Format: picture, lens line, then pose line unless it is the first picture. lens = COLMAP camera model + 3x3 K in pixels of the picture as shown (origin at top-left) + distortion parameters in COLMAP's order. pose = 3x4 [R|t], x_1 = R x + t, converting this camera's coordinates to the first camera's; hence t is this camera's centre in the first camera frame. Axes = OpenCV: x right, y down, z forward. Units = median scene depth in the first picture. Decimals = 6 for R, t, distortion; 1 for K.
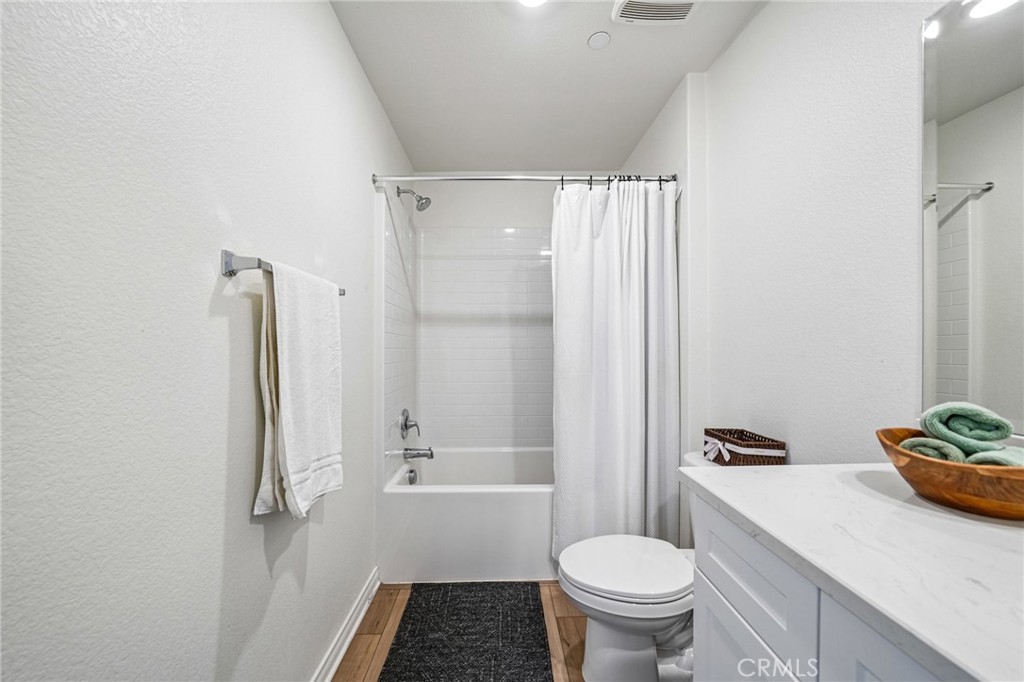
lens RADIAL K [[364.7, 0, 507.7], [0, 364.7, 343.8], [0, 0, 1]] dist [-0.017355, 0.000011]
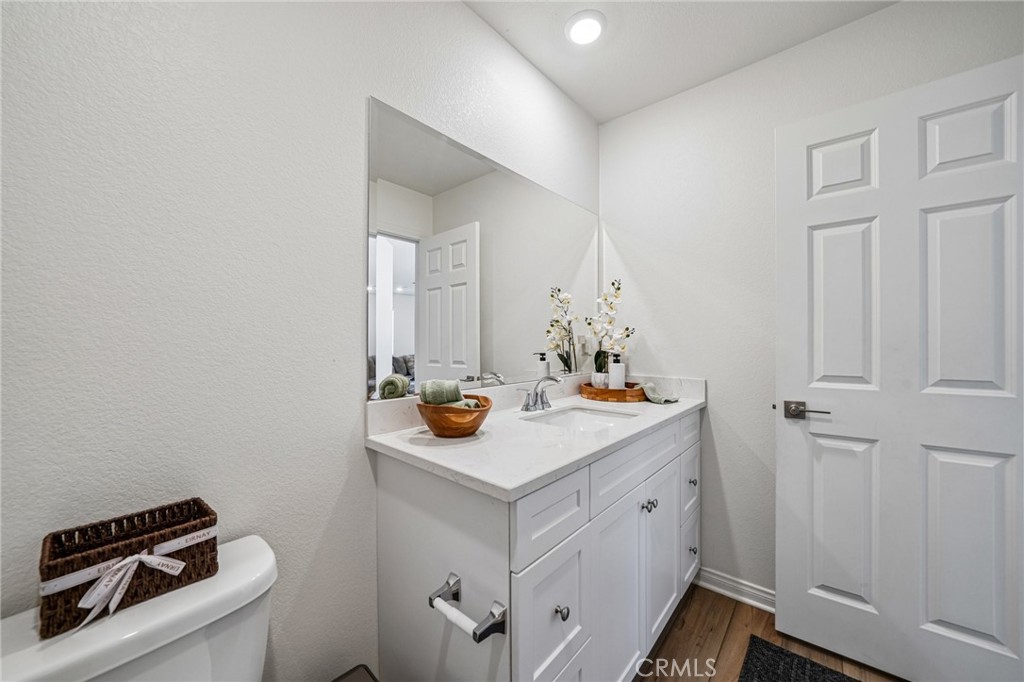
lens RADIAL K [[379.5, 0, 504.1], [0, 379.5, 341.5], [0, 0, 1]] dist [-0.013746, 0.000233]
pose [[-0.733032, 0.002584, 0.680189, -0.083489], [-0.001696, 0.999983, -0.005627, -0.002134], [-0.680192, -0.005278, -0.733015, 1.013209]]
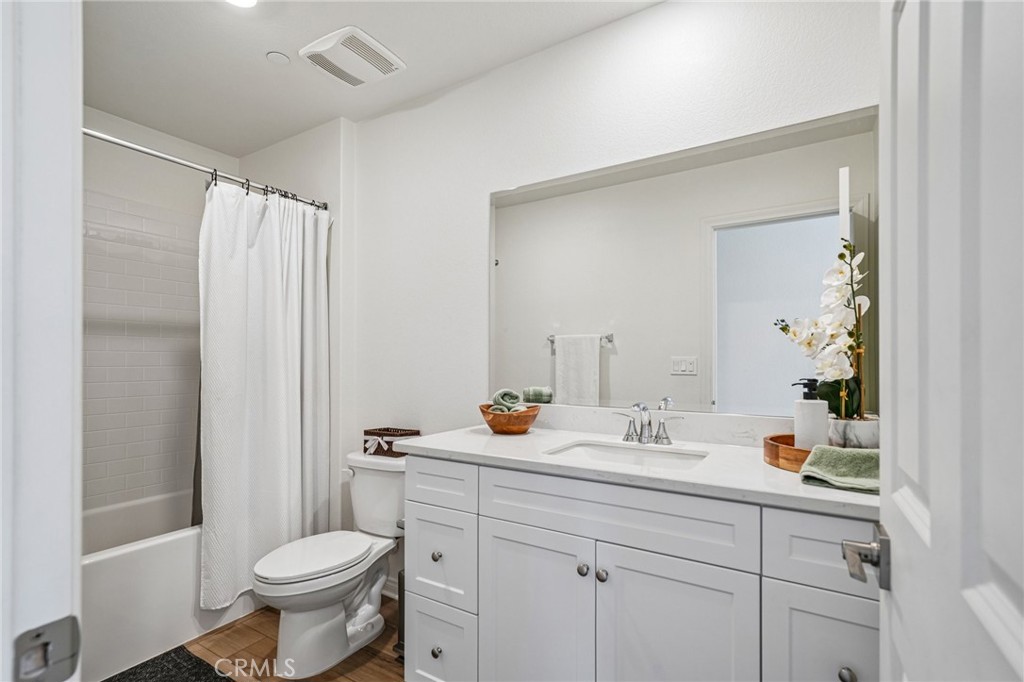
lens RADIAL K [[478.2, 0, 508.3], [0, 478.2, 362.7], [0, 0, 1]] dist [0.000992, 0.000150]
pose [[0.543781, 0.000025, 0.839227, -0.581755], [-0.006880, 0.999967, 0.004428, -0.006685], [-0.839199, -0.008182, 0.543763, -0.306555]]
